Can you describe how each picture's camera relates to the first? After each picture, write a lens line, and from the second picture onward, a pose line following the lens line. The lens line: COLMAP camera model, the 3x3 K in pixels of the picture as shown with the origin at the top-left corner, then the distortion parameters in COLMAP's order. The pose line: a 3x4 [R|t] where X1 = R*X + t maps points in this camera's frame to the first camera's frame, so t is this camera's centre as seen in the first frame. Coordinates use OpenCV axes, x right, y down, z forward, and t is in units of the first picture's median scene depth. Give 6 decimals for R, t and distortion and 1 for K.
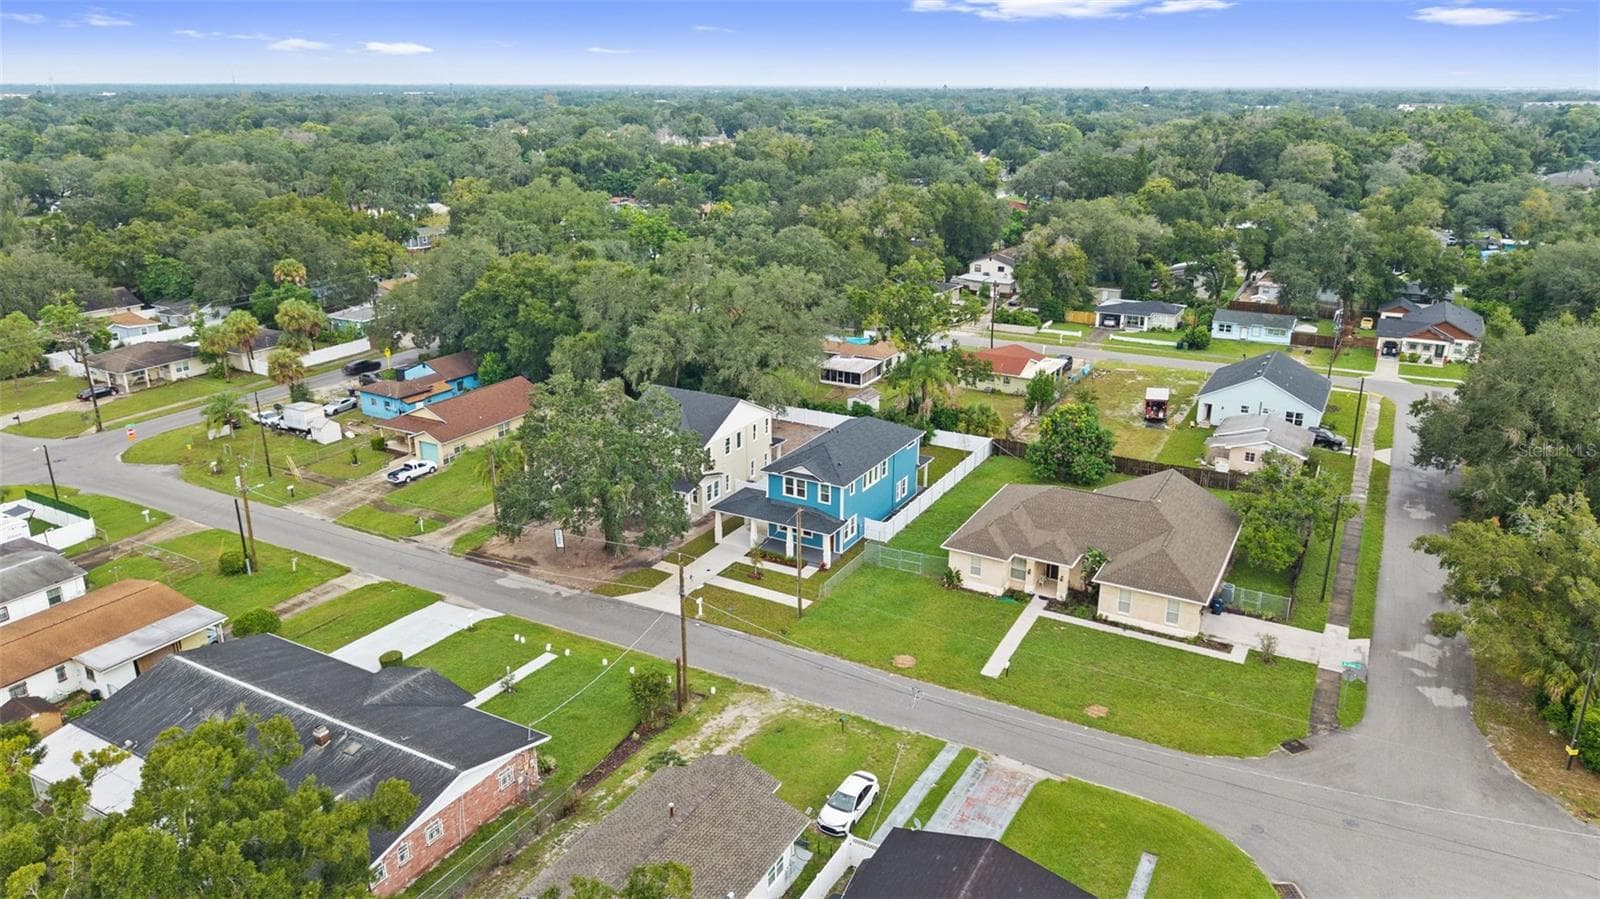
lens RADIAL K [[1078.1, 0, 800.0], [0, 1078.1, 449.5], [0, 0, 1]] dist [-0.007198, -0.003920]
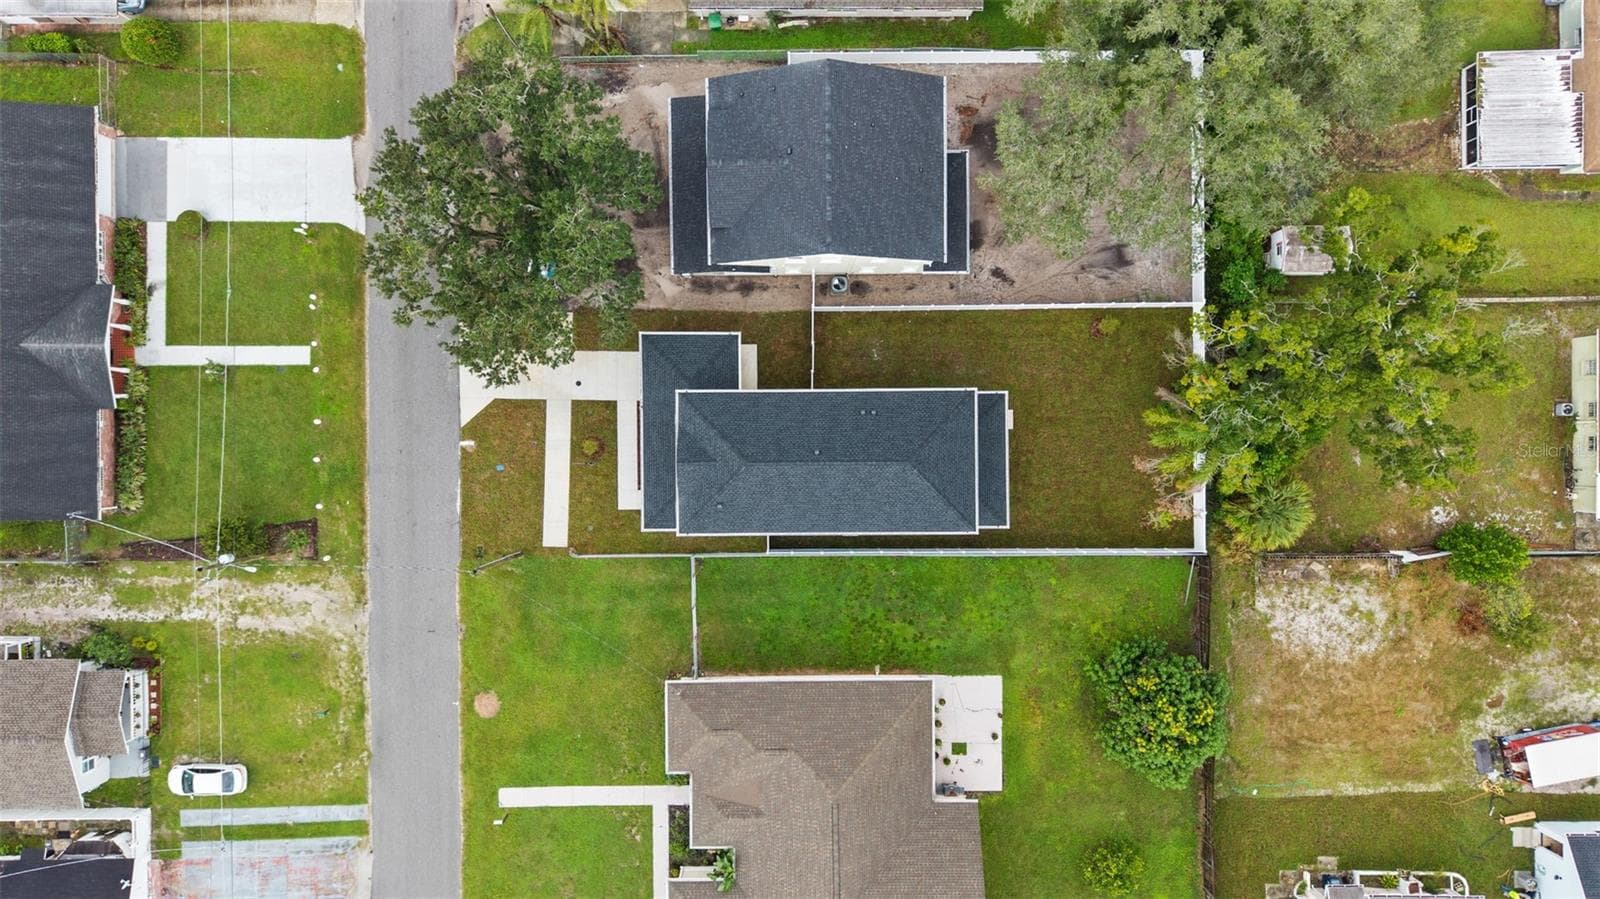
lens RADIAL K [[1078.1, 0, 800.0], [0, 1078.1, 449.5], [0, 0, 1]] dist [-0.007198, -0.003920]
pose [[0.490749, 0.871287, 0.004929, 0.027551], [-0.285703, 0.155571, 0.945606, -0.616373], [0.823128, -0.465463, 0.325276, 0.818351]]
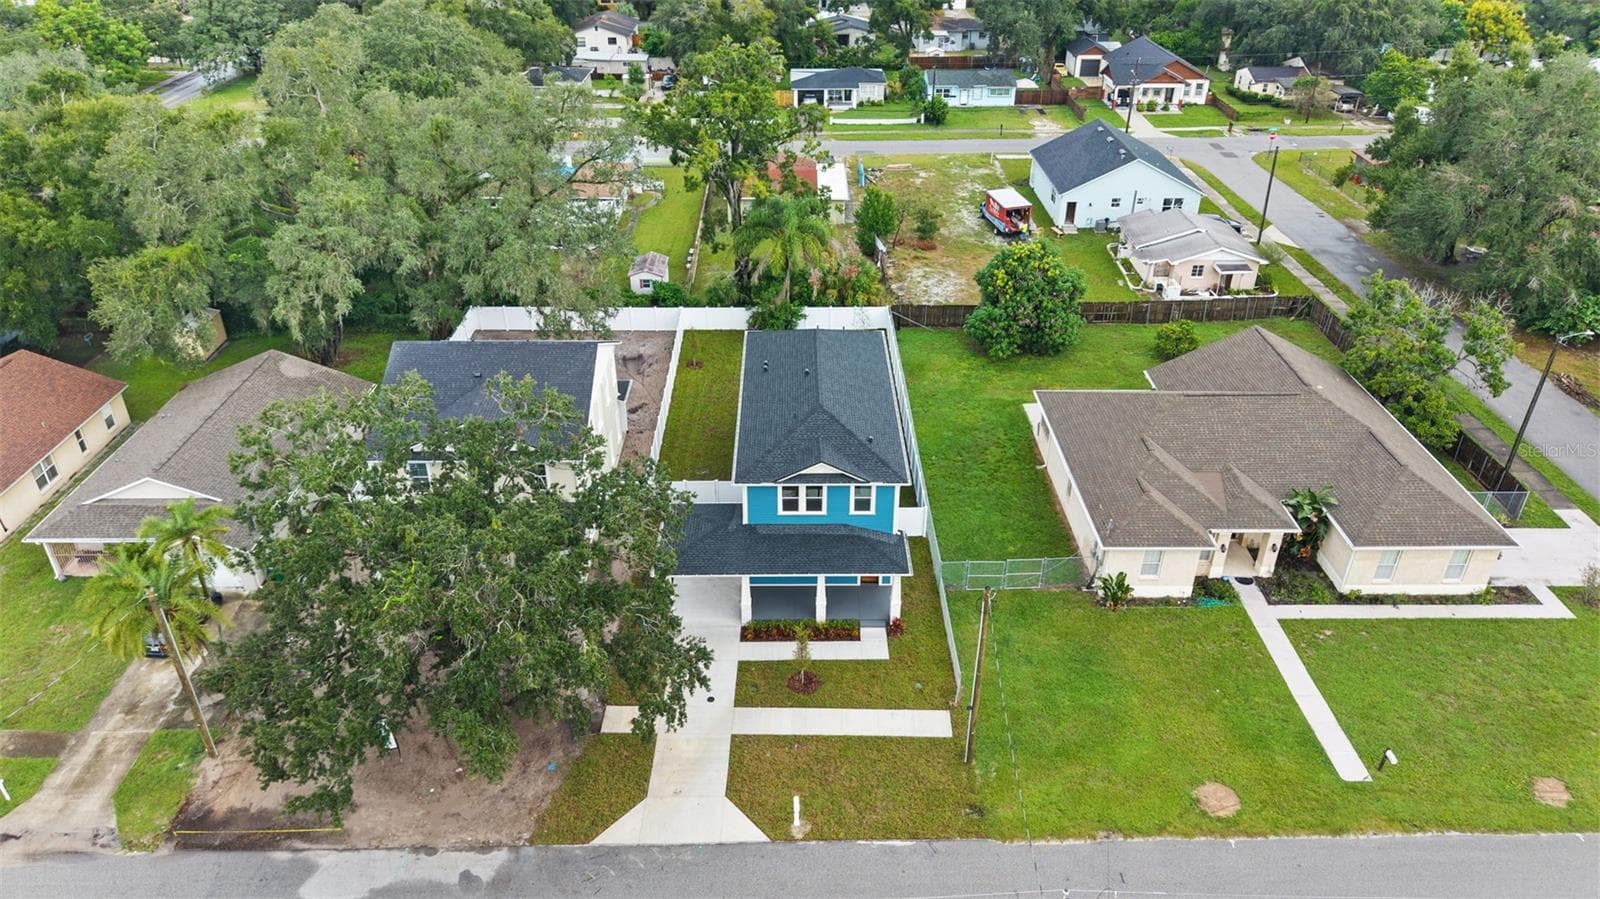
lens RADIAL K [[1078.1, 0, 800.0], [0, 1078.1, 449.5], [0, 0, 1]] dist [-0.007198, -0.003920]
pose [[0.870711, -0.250501, 0.423216, -0.228658], [0.159294, 0.957814, 0.239202, -0.118725], [-0.465282, -0.140860, 0.873883, 0.509168]]
